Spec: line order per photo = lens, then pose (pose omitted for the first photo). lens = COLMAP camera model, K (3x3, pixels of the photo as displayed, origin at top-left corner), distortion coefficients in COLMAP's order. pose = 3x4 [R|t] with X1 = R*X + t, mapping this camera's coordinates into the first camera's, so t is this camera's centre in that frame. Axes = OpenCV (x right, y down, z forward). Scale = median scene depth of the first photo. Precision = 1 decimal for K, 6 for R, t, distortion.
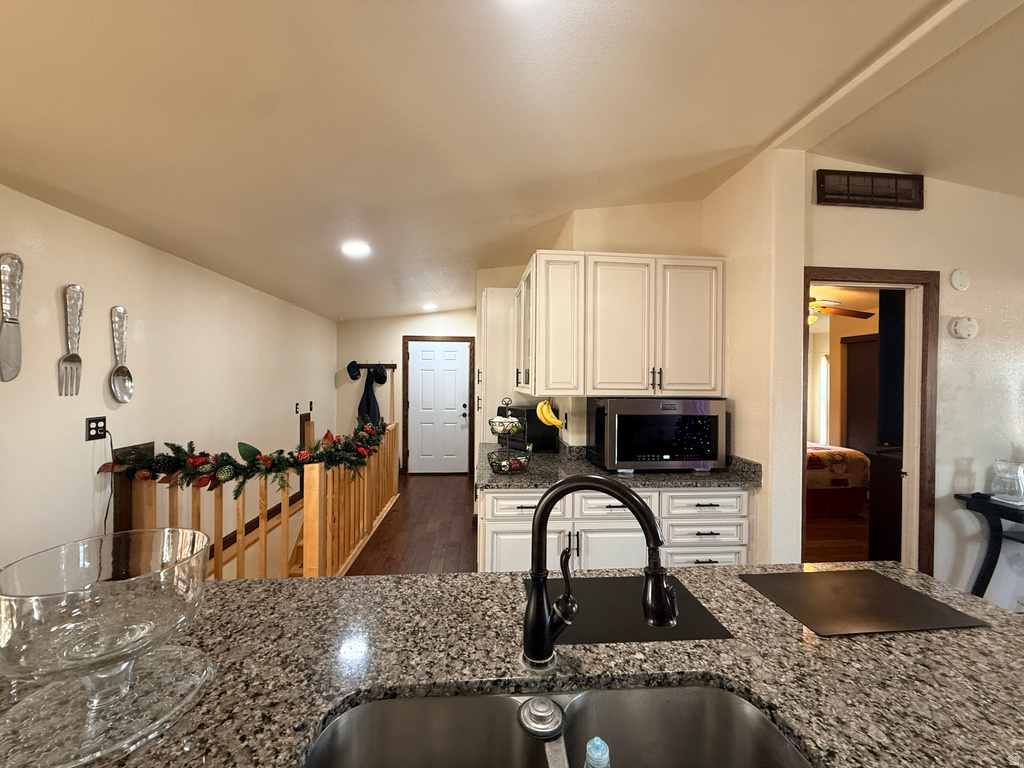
lens RADIAL K [[407.4, 0, 511.0], [0, 407.4, 383.1], [0, 0, 1]] dist [-0.003895, -0.000499]
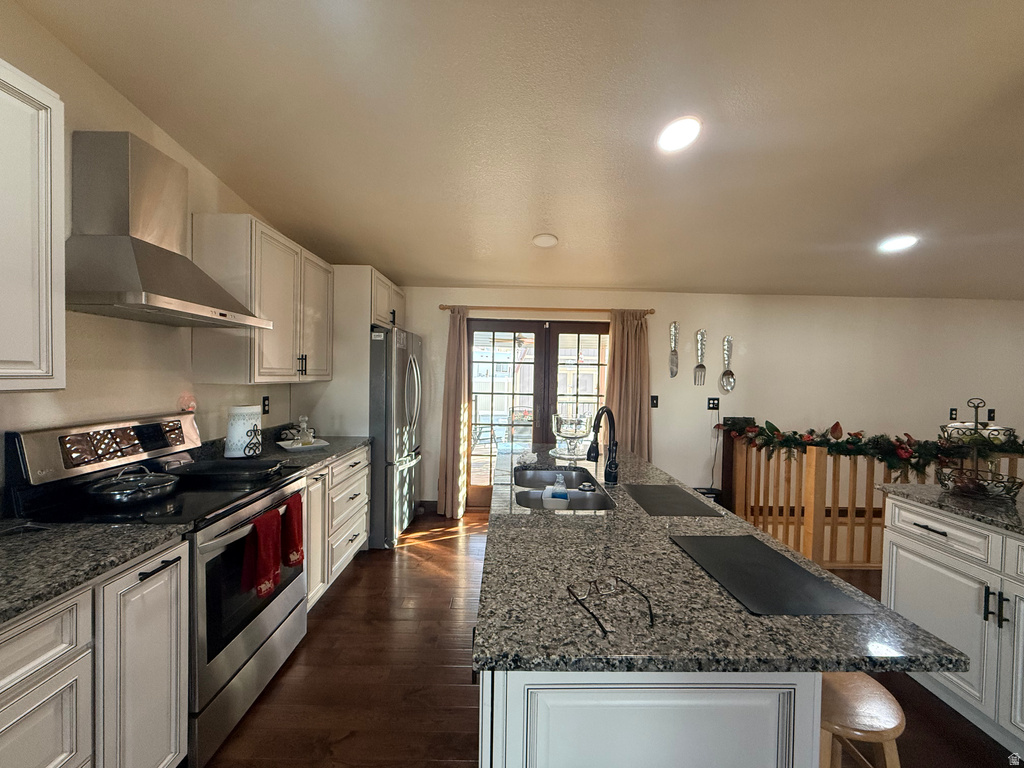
lens RADIAL K [[407.4, 0, 512.7], [0, 407.4, 383.4], [0, 0, 1]] dist [-0.003895, -0.000499]
pose [[-0.057287, 0.010288, -0.998305, 0.889876], [-0.026472, 0.999580, 0.011821, 0.021409], [0.998007, 0.027104, -0.056991, 0.190079]]
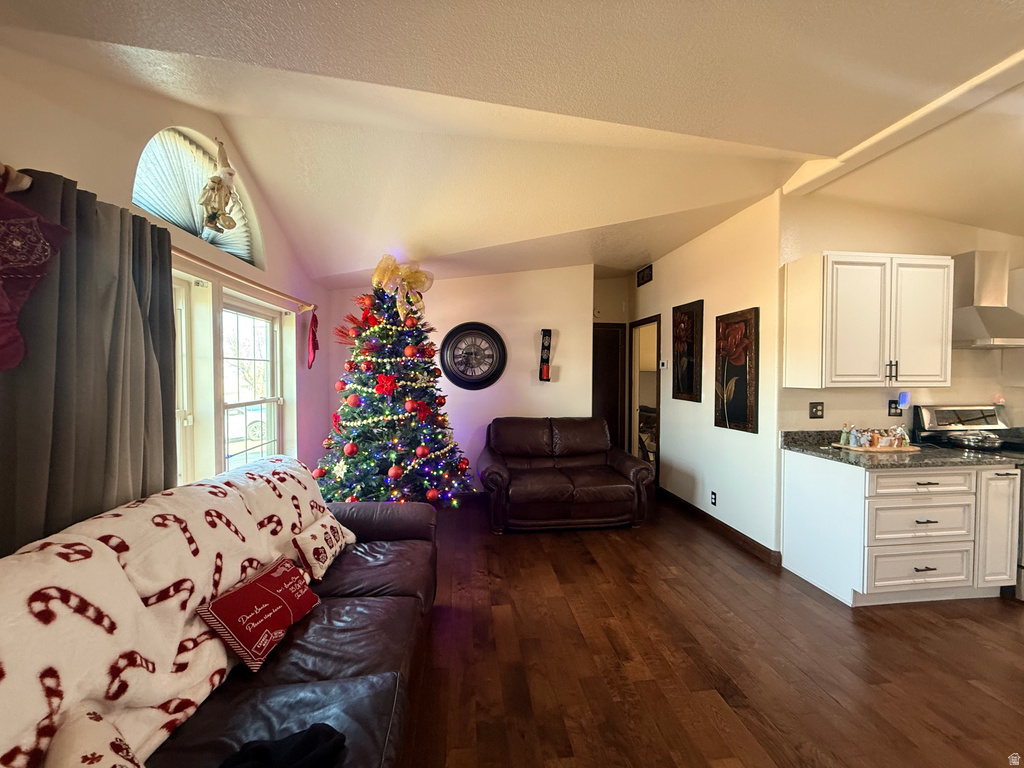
lens RADIAL K [[407.4, 0, 512.5], [0, 407.4, 383.4], [0, 0, 1]] dist [-0.003895, -0.000499]
pose [[-0.998754, -0.010231, -0.048849, 1.904708], [-0.011355, 0.999676, 0.022787, 0.032498], [0.048600, 0.023314, -0.998546, 0.799022]]
